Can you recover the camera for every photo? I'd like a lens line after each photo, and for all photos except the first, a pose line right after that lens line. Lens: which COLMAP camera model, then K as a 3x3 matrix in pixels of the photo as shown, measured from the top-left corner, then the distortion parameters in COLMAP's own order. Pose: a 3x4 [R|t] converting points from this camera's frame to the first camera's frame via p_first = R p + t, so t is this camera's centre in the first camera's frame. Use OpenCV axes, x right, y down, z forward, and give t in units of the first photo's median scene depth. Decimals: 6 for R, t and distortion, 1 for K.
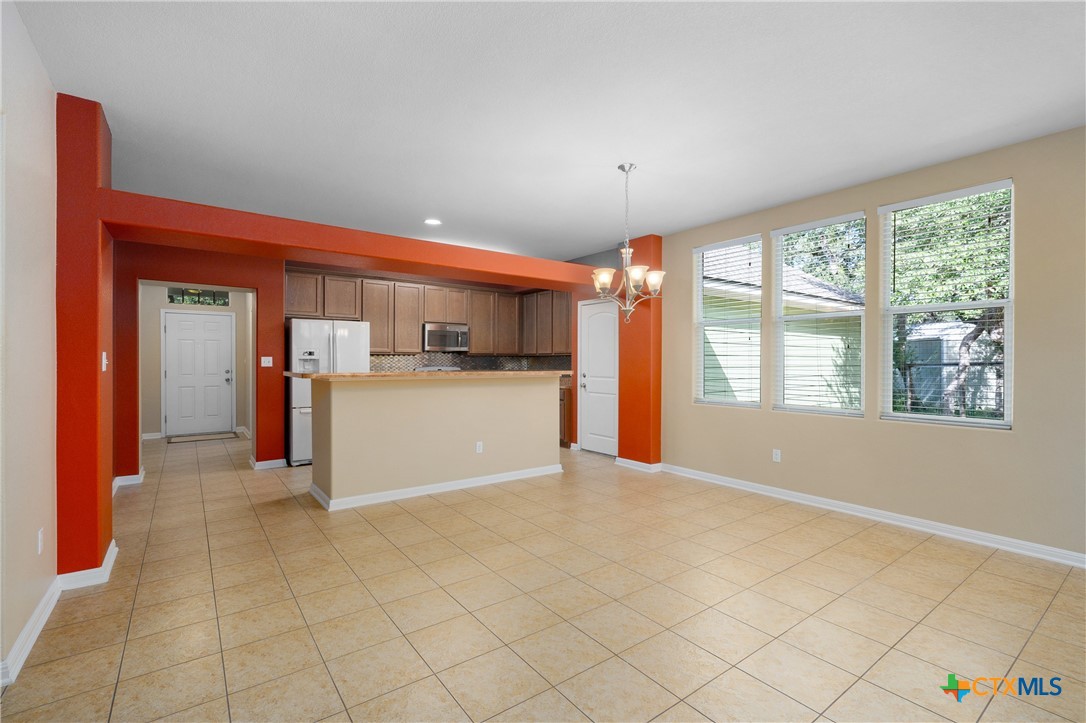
lens RADIAL K [[486.4, 0, 544.4], [0, 486.4, 360.9], [0, 0, 1]] dist [-0.000401, 0.001357]
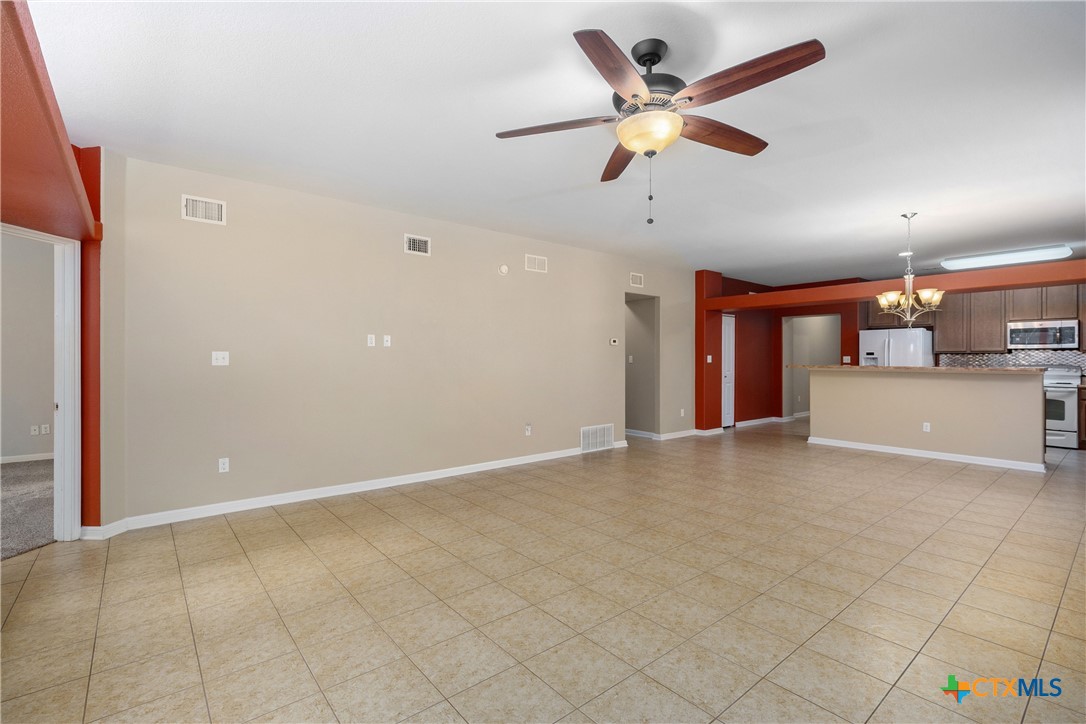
lens RADIAL K [[486.4, 0, 544.9], [0, 486.4, 359.5], [0, 0, 1]] dist [-0.000401, 0.001357]
pose [[0.048384, 0.000108, -0.998829, 0.769090], [0.001589, 0.999999, 0.000185, -0.000118], [0.998828, -0.001596, 0.048384, -0.034024]]
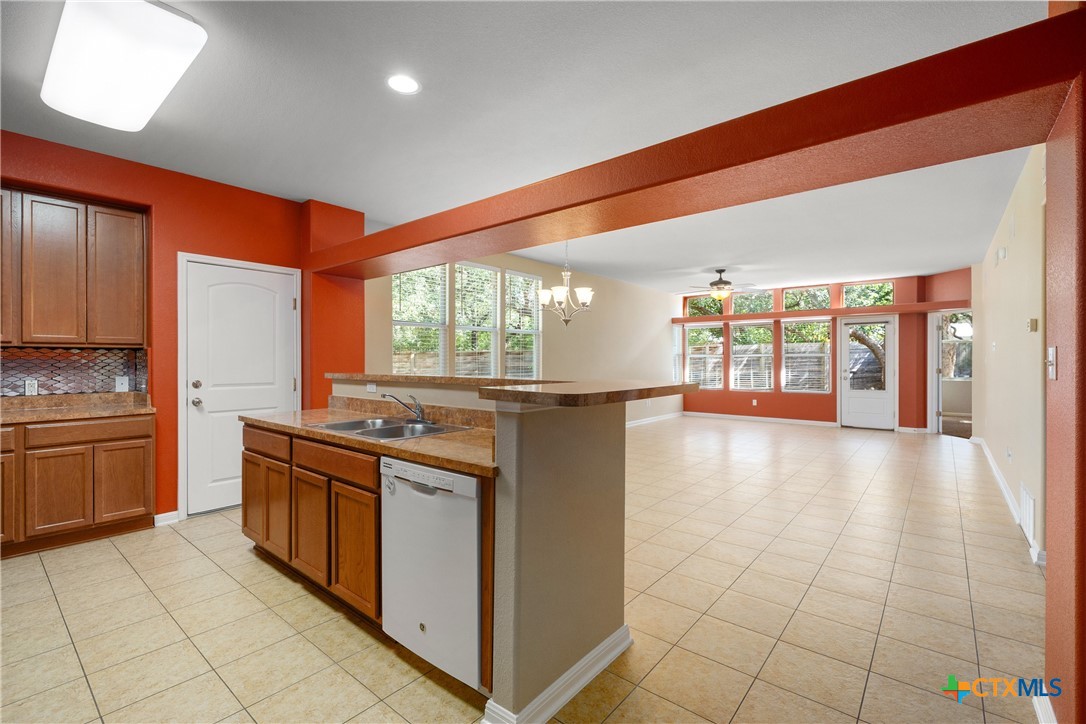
lens RADIAL K [[486.4, 0, 543.5], [0, 486.4, 354.5], [0, 0, 1]] dist [-0.000401, 0.001357]
pose [[-0.243042, 0.006086, 0.969997, -0.557466], [-0.004495, 0.999963, -0.007400, -0.003671], [-0.970005, -0.006158, -0.243006, 0.717111]]
